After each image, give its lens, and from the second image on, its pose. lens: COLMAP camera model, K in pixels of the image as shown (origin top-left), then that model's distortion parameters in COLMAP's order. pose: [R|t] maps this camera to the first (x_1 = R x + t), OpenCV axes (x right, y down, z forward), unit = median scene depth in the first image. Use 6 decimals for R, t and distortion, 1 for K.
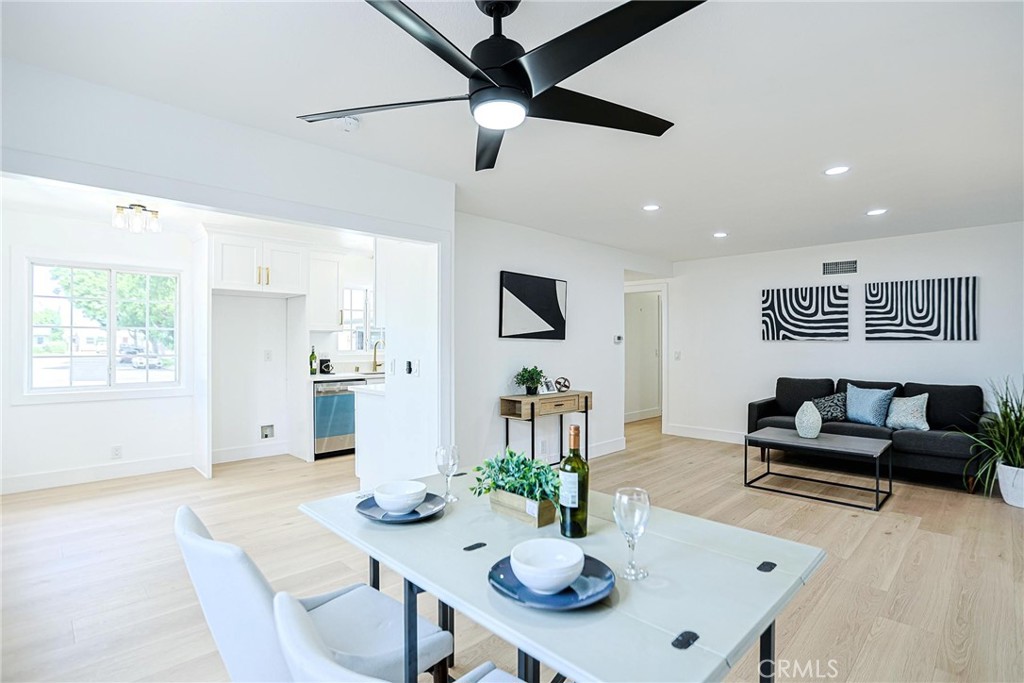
lens RADIAL K [[496.1, 0, 510.3], [0, 496.1, 341.2], [0, 0, 1]] dist [-0.033615, 0.002677]
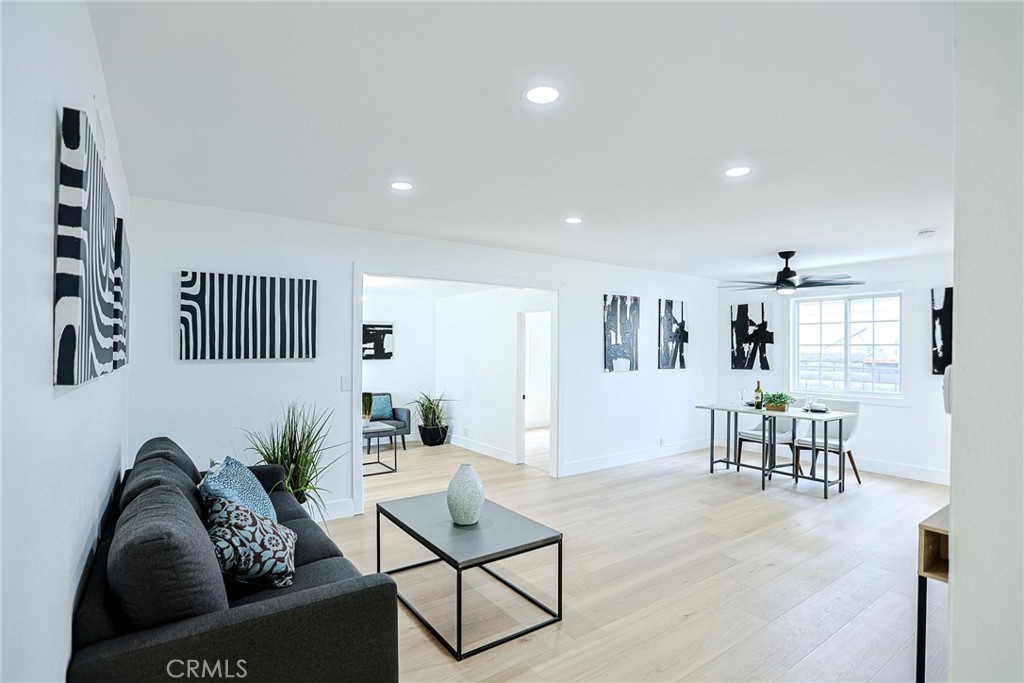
lens RADIAL K [[496.1, 0, 512.3], [0, 496.1, 346.8], [0, 0, 1]] dist [-0.033615, 0.002677]
pose [[-0.987655, -0.001449, 0.156641, 0.500020], [-0.002522, 0.999975, -0.006652, -0.015766], [-0.156627, -0.006965, -0.987633, 1.763631]]
